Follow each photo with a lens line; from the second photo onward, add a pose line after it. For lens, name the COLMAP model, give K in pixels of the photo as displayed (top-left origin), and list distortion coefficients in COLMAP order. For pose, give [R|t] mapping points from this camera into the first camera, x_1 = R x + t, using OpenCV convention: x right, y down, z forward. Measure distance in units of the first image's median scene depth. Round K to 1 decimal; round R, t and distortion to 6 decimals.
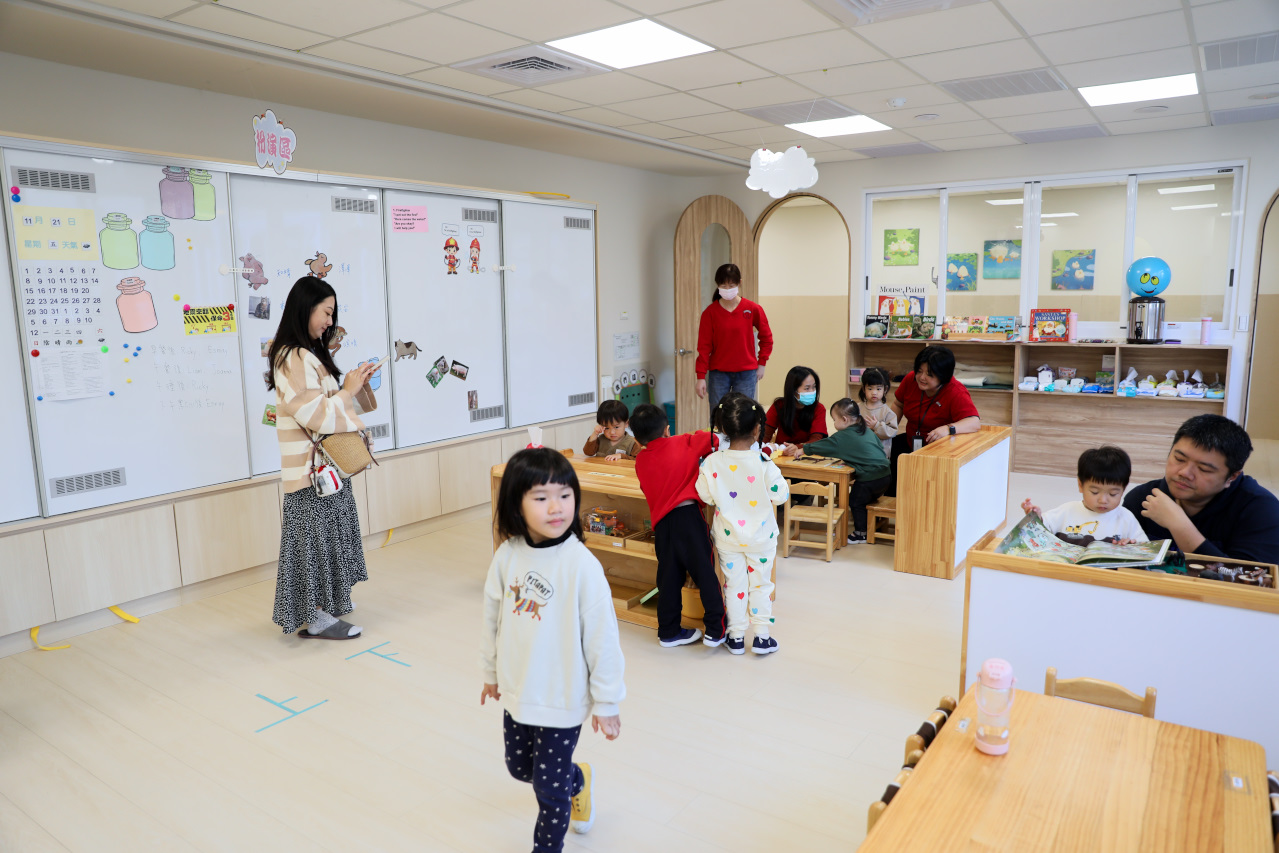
lens RADIAL K [[864.2, 0, 639.5], [0, 864.2, 426.5], [0, 0, 1]] dist [-0.103726, 0.083822]
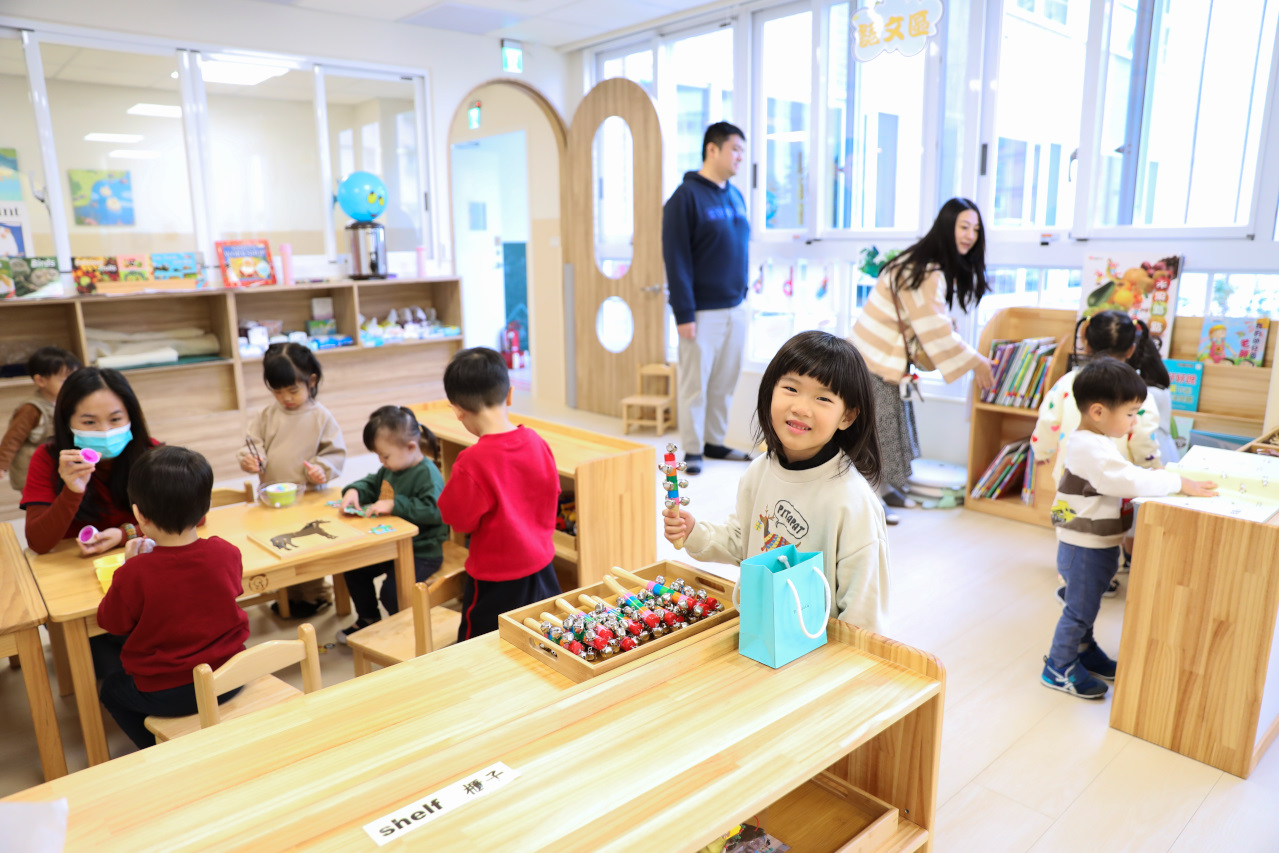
lens RADIAL K [[864.2, 0, 639.5], [0, 864.2, 426.5], [0, 0, 1]] dist [-0.103726, 0.083822]
pose [[0.238439, -0.194228, 0.951537, -0.141303], [0.153636, 0.975002, 0.160519, -0.048764], [-0.958928, 0.107916, 0.262319, 0.505383]]
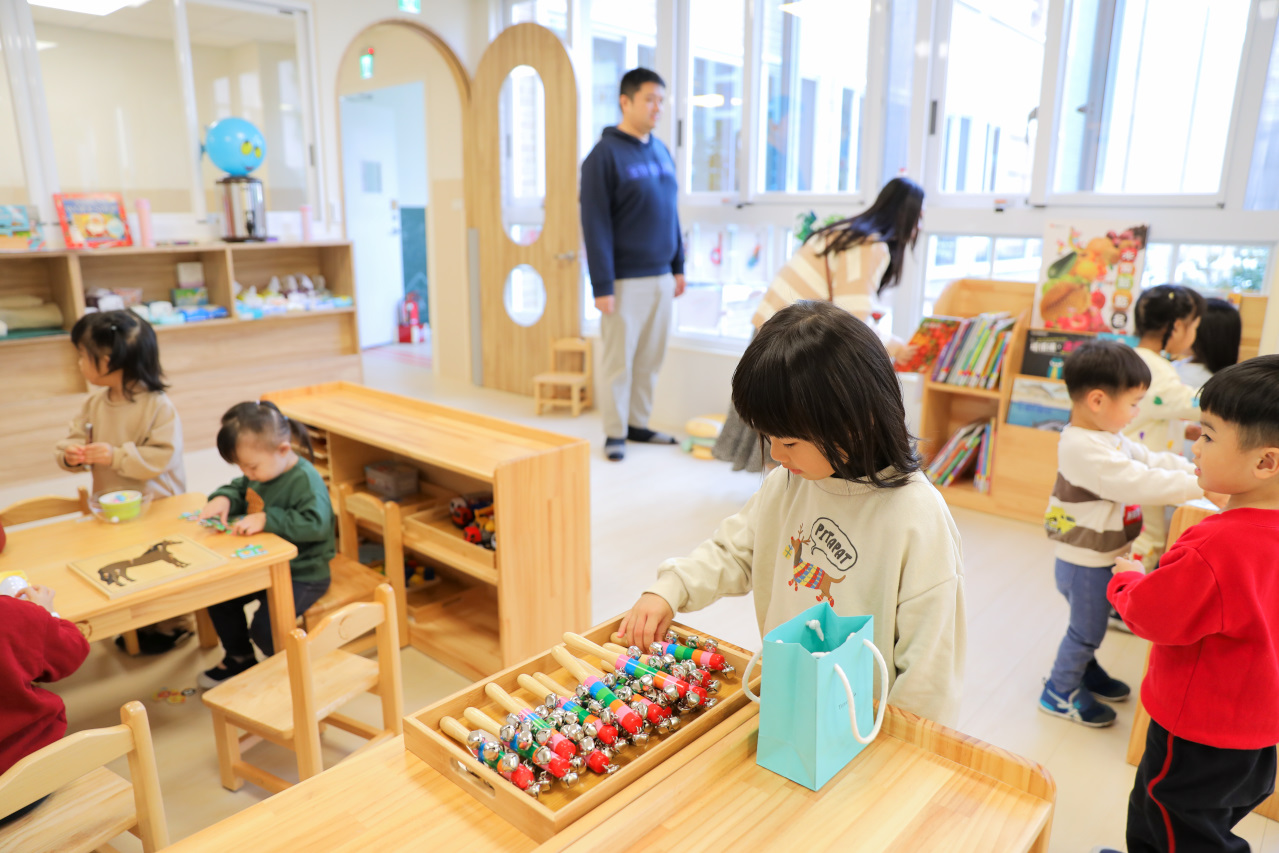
lens RADIAL K [[864.2, 0, 639.5], [0, 864.2, 426.5], [0, 0, 1]] dist [-0.103726, 0.083822]
pose [[0.128408, -0.225750, 0.965685, -0.080894], [0.140285, 0.968090, 0.207659, -0.046064], [-0.981749, 0.108806, 0.155980, 0.531785]]
